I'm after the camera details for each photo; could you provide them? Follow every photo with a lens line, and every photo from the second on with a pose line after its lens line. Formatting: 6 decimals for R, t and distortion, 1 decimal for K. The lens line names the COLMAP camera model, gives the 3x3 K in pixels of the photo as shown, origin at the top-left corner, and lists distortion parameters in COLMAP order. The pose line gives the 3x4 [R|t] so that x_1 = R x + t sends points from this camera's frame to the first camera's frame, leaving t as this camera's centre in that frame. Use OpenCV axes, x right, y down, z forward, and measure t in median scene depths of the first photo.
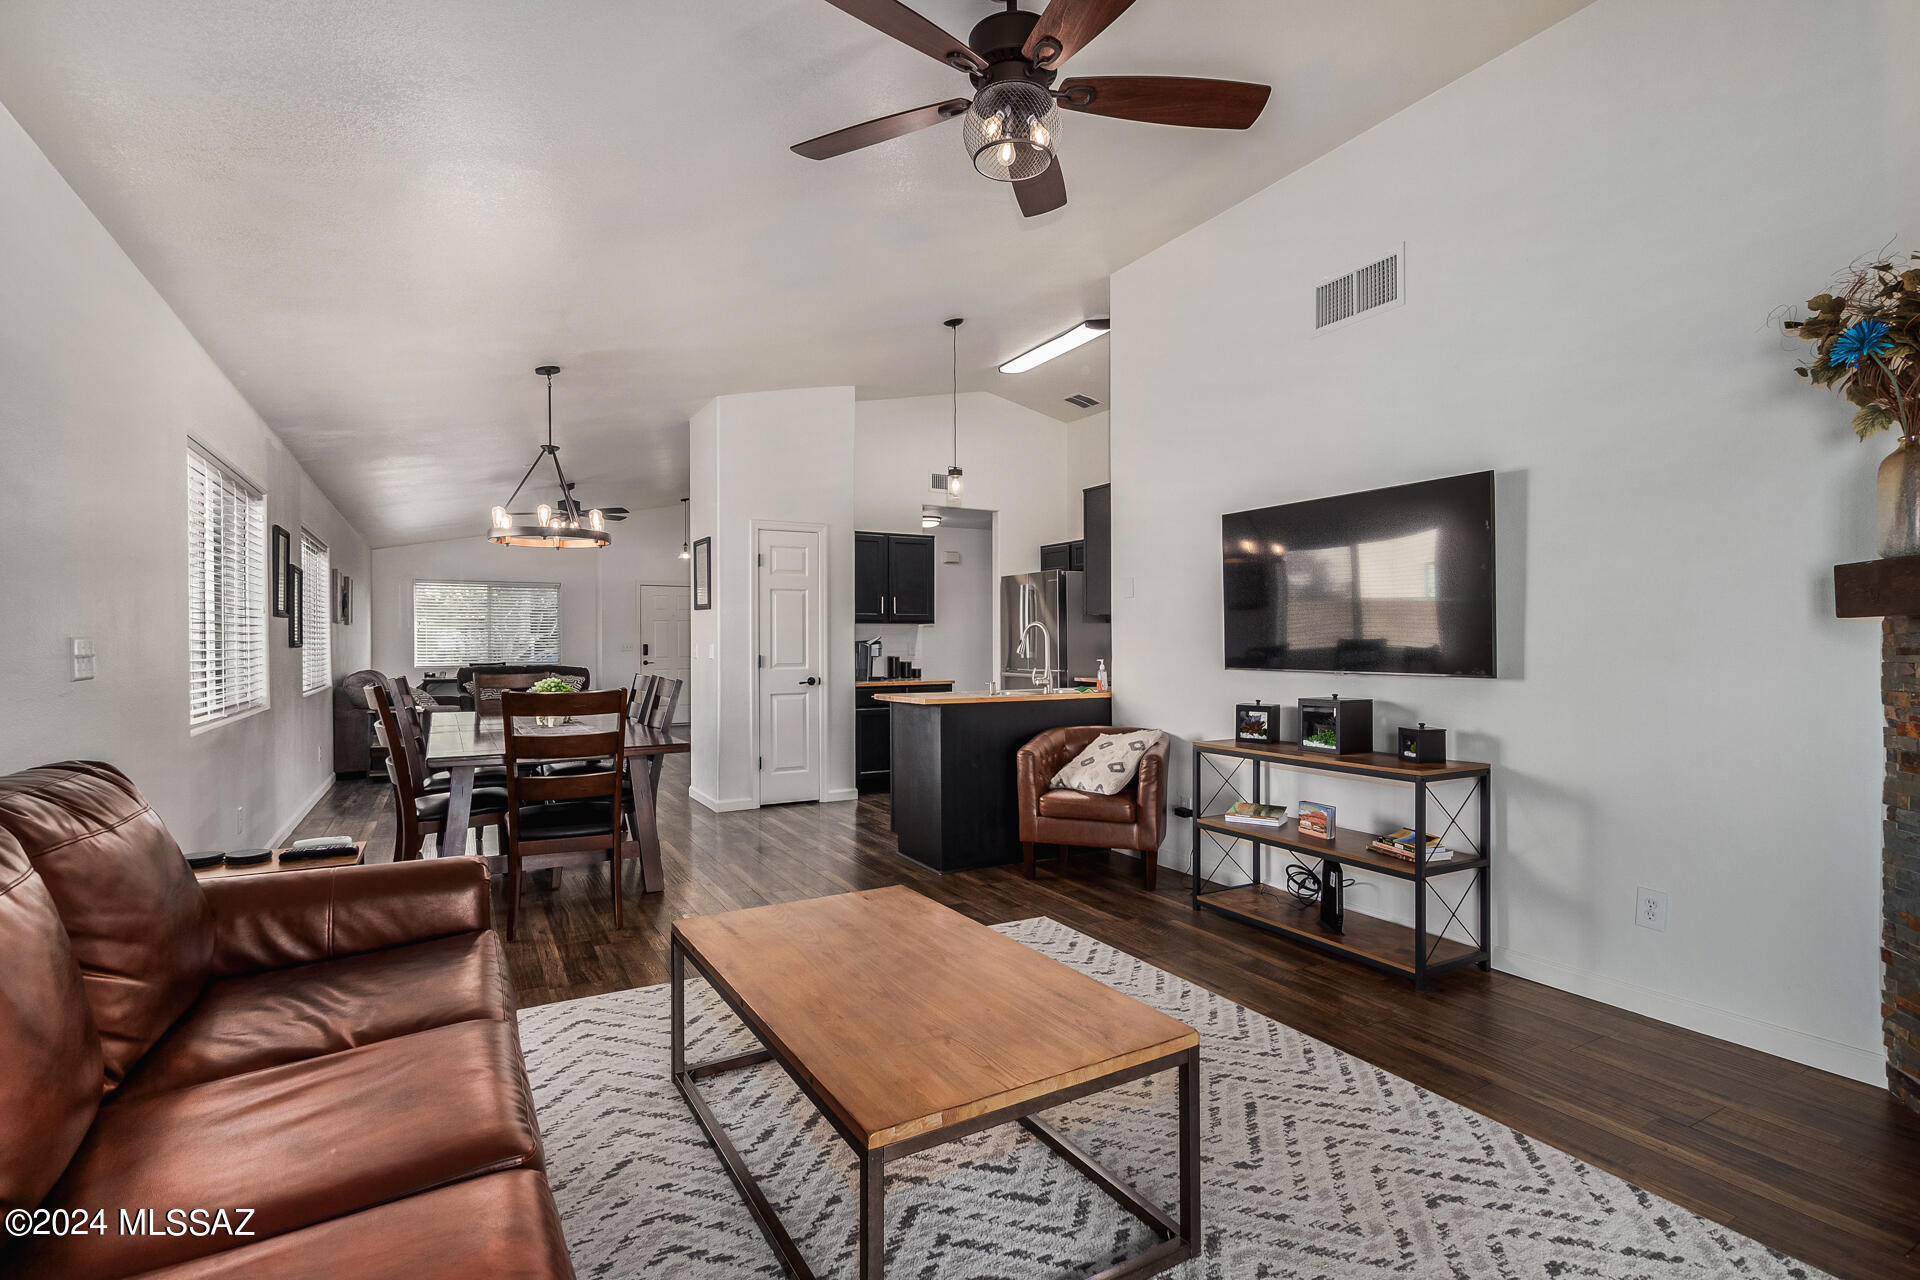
lens RADIAL K [[908.0, 0, 978.0], [0, 908.0, 640.9], [0, 0, 1]] dist [0.009775, -0.005328]
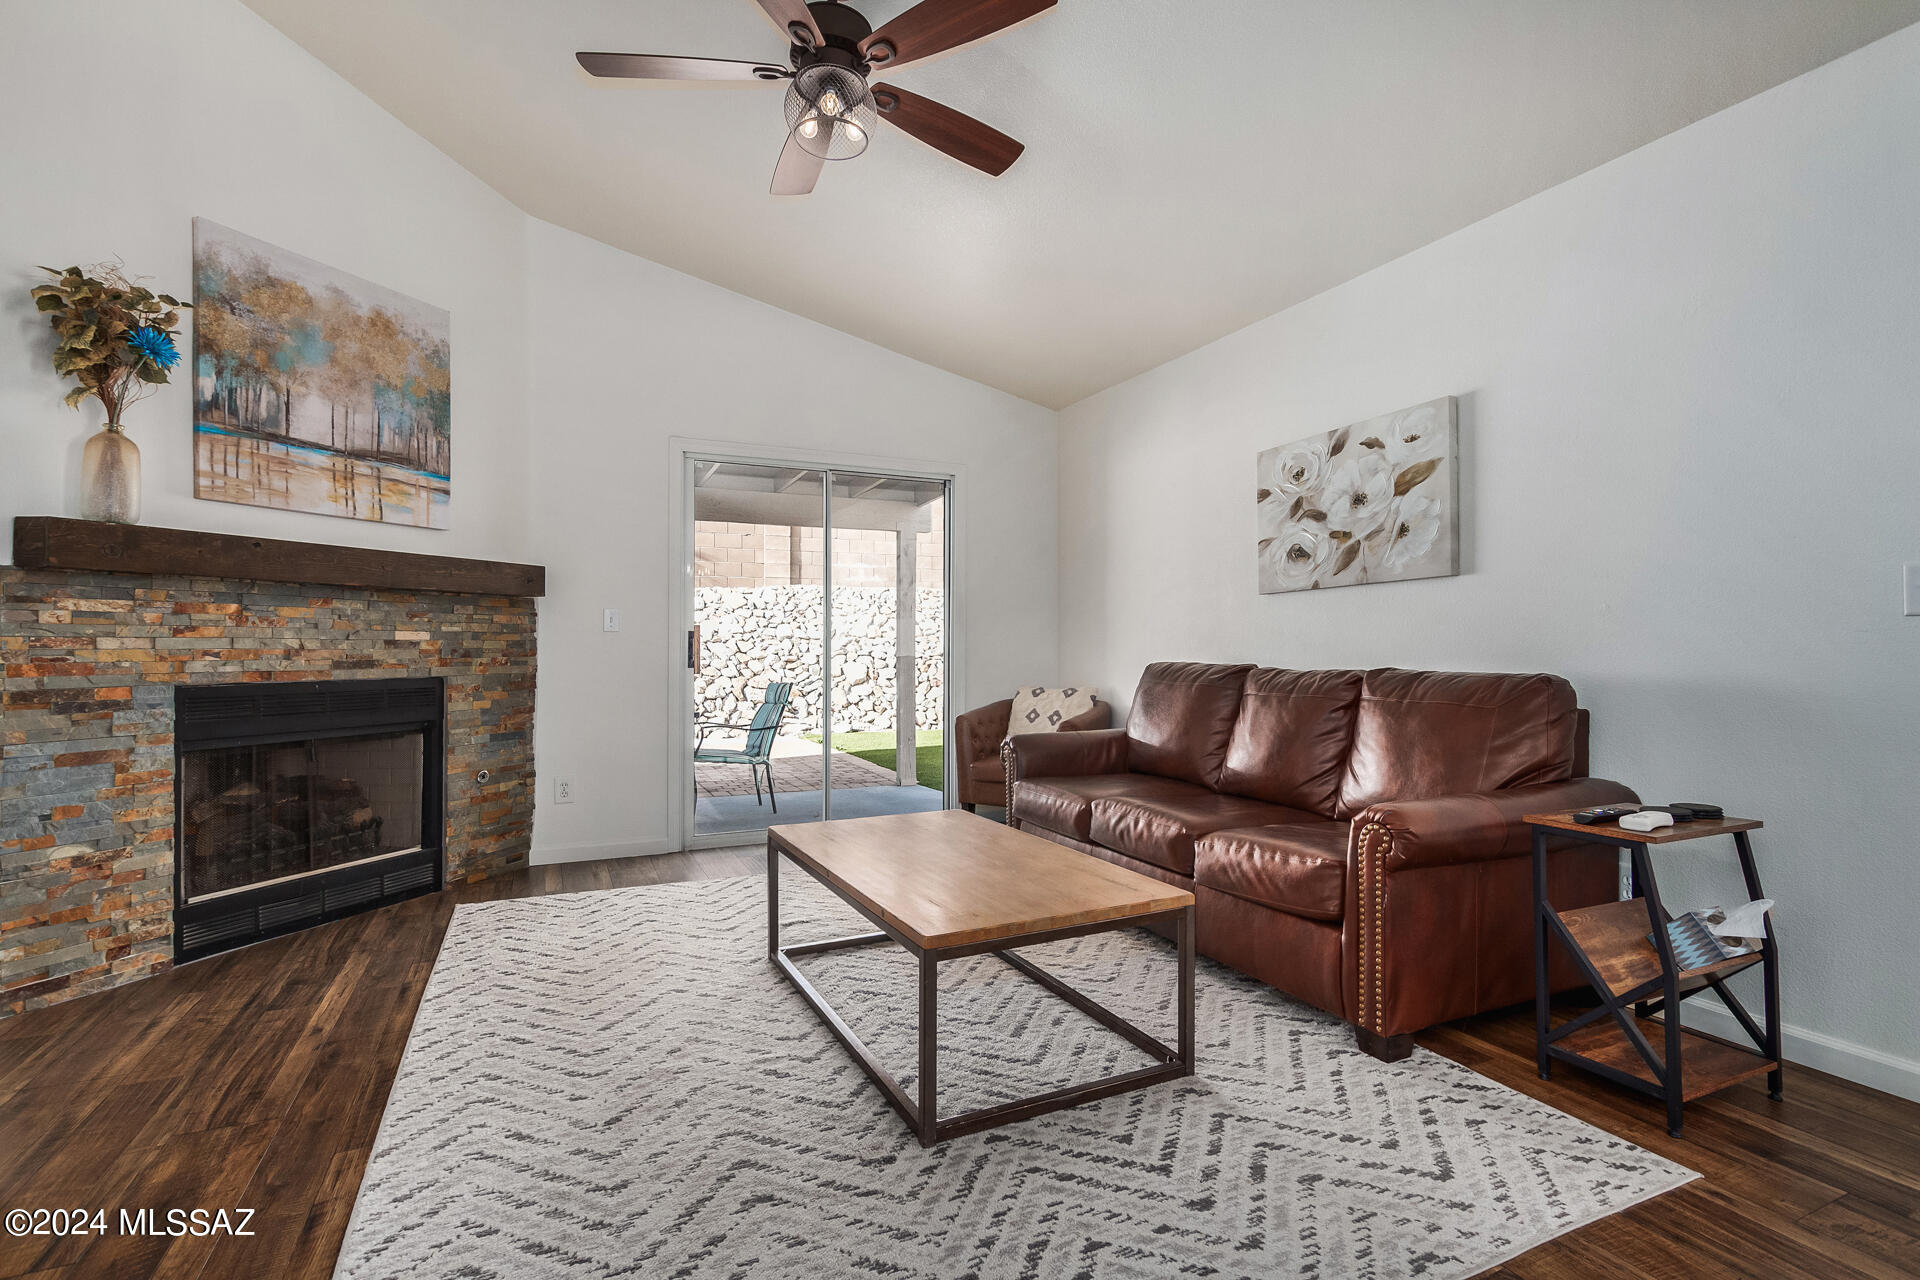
lens RADIAL K [[908.0, 0, 979.2], [0, 908.0, 643.9], [0, 0, 1]] dist [0.009775, -0.005328]
pose [[-0.996901, 0.004526, 0.078538, -0.162897], [0.004286, 0.999986, -0.003220, 0.056346], [-0.078552, -0.002874, -0.996906, 1.533918]]
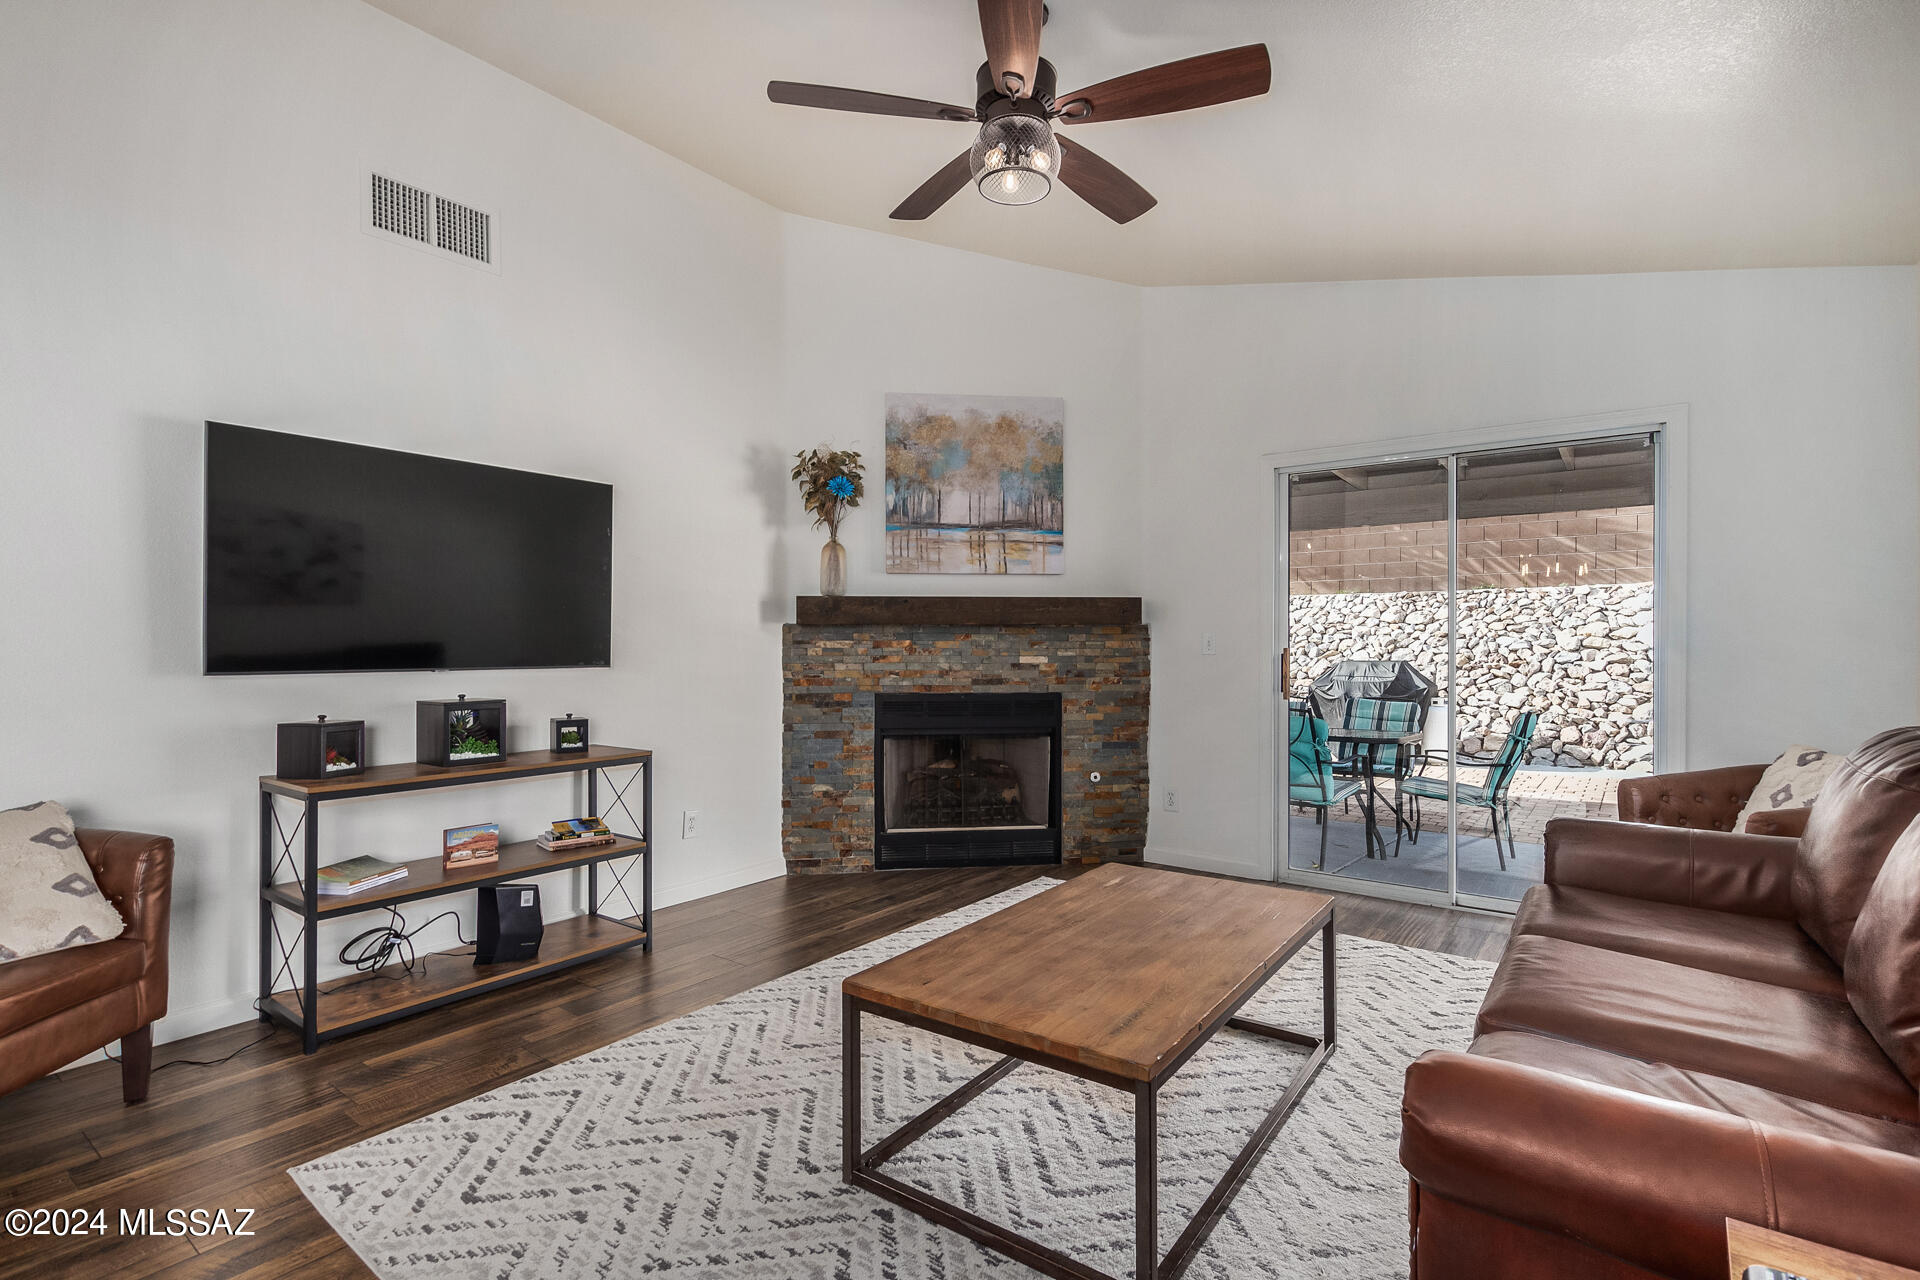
lens RADIAL K [[908.0, 0, 965.4], [0, 908.0, 642.5], [0, 0, 1]] dist [0.009775, -0.005328]
pose [[-0.392169, 0.006652, 0.919869, -0.696336], [0.000962, 0.999976, -0.006821, 0.019616], [-0.919893, -0.001790, -0.392166, 1.102126]]
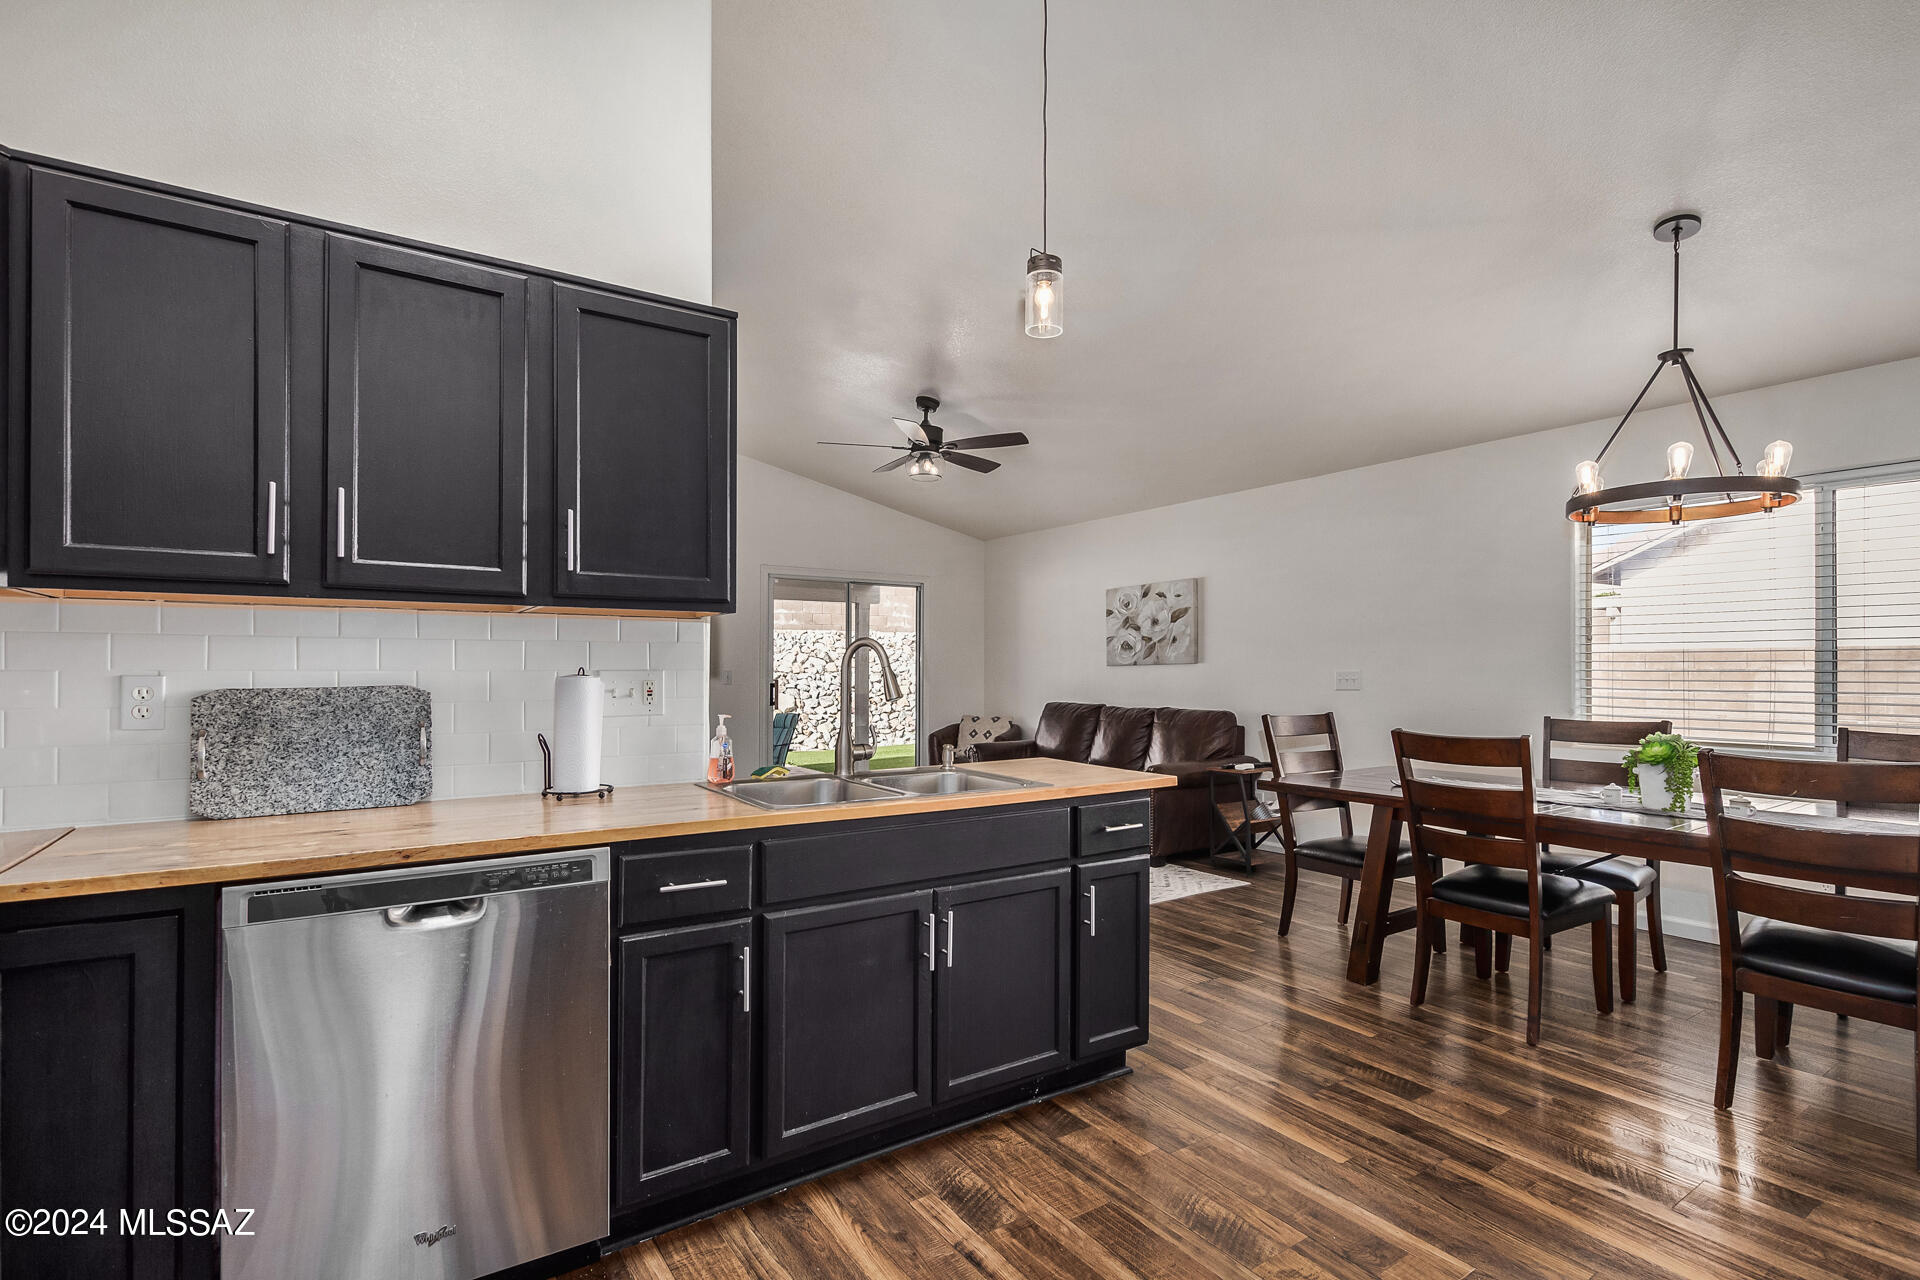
lens RADIAL K [[908.0, 0, 976.2], [0, 908.0, 663.7], [0, 0, 1]] dist [0.009775, -0.005328]
pose [[-0.997535, 0.003313, -0.070090, 0.049989], [0.003847, 0.999965, -0.007486, -0.004822], [0.070062, -0.007738, -0.997513, 2.560103]]
